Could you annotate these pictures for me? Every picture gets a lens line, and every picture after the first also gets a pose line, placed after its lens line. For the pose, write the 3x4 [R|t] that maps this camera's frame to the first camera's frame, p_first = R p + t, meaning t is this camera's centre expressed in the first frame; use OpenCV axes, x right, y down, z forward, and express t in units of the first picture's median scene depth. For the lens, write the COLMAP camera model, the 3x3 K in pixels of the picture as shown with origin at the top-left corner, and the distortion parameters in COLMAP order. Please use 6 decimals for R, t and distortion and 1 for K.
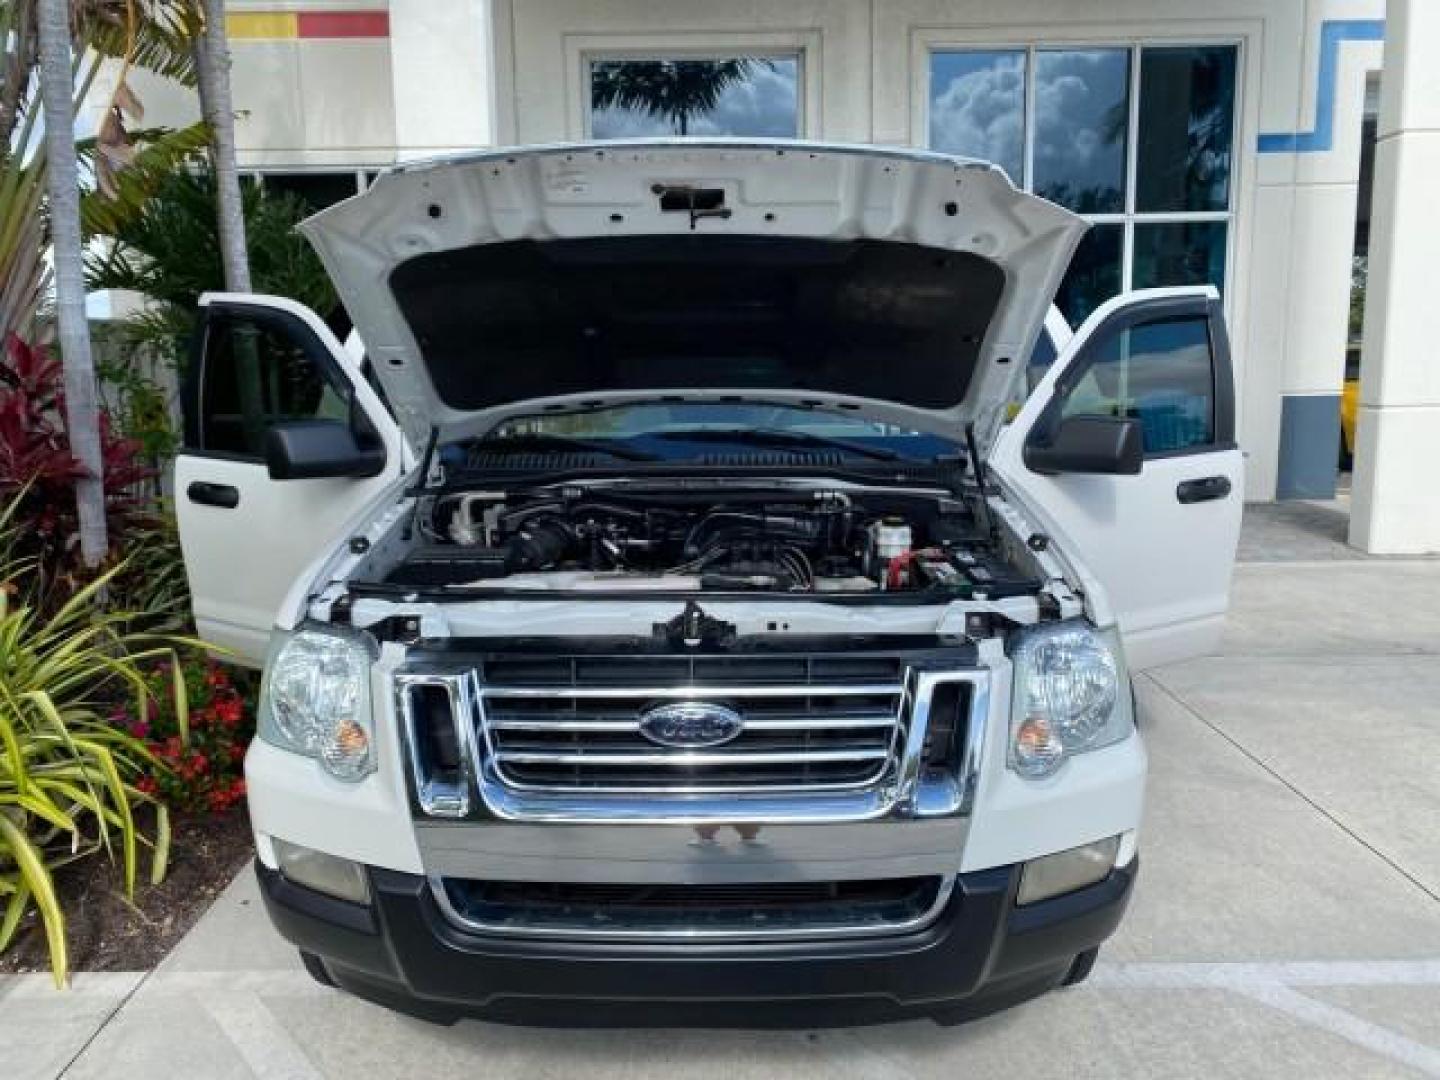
lens RADIAL K [[1107.5, 0, 712.8], [0, 1107.5, 535.9], [0, 0, 1]] dist [0.019535, -0.025642]
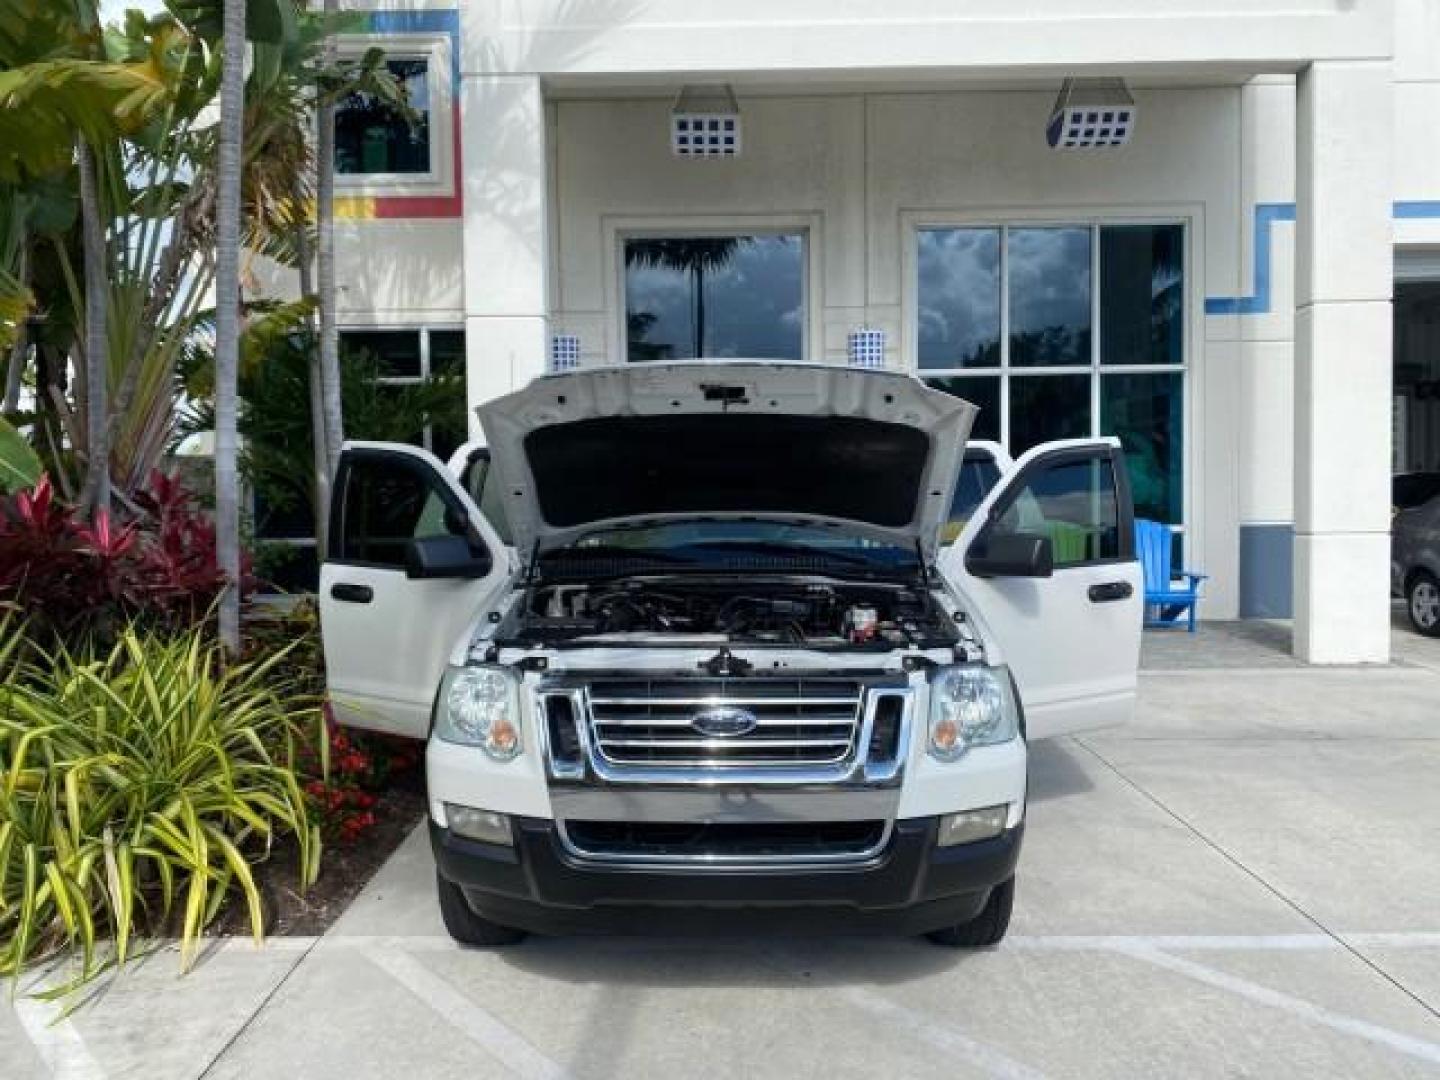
lens RADIAL K [[1107.5, 0, 714.5], [0, 1107.5, 537.0], [0, 0, 1]] dist [0.019535, -0.025642]
pose [[0.999950, 0.002709, -0.009612, -0.011658], [-0.003805, 0.993250, -0.115928, 0.057508], [0.009233, 0.115959, 0.993211, -0.369998]]
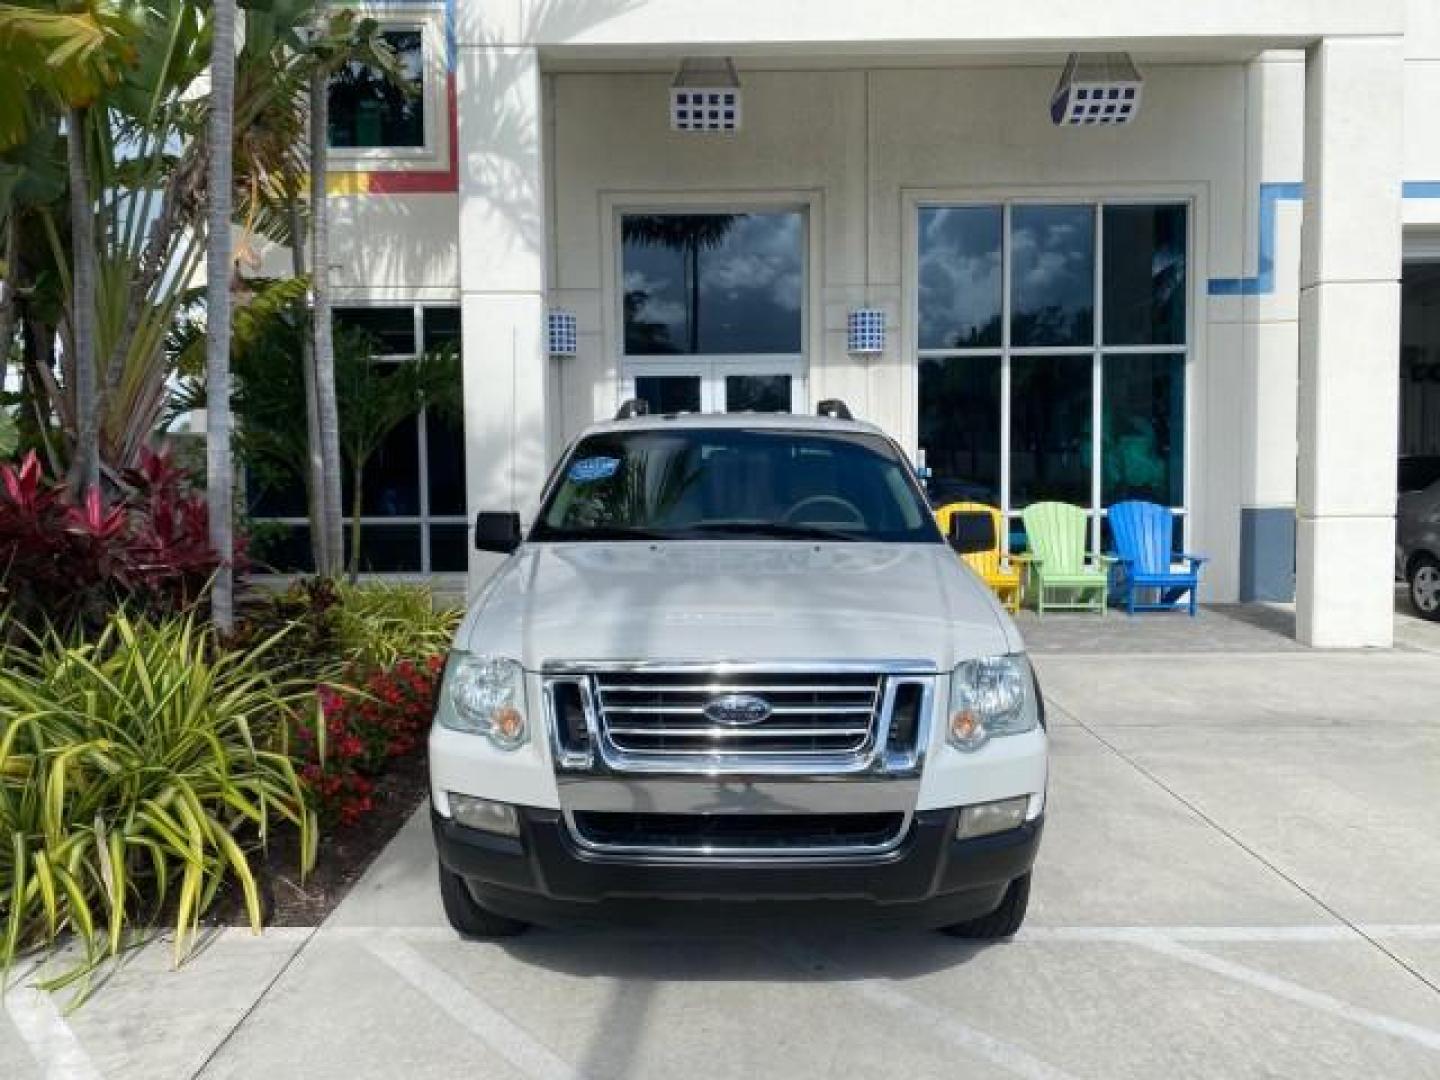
lens RADIAL K [[1107.5, 0, 712.6], [0, 1107.5, 533.9], [0, 0, 1]] dist [0.019535, -0.025642]
pose [[0.999973, 0.006317, -0.003749, -0.031143], [-0.006665, 0.994817, -0.101465, 0.052556], [0.003089, 0.101487, 0.994832, -0.336052]]
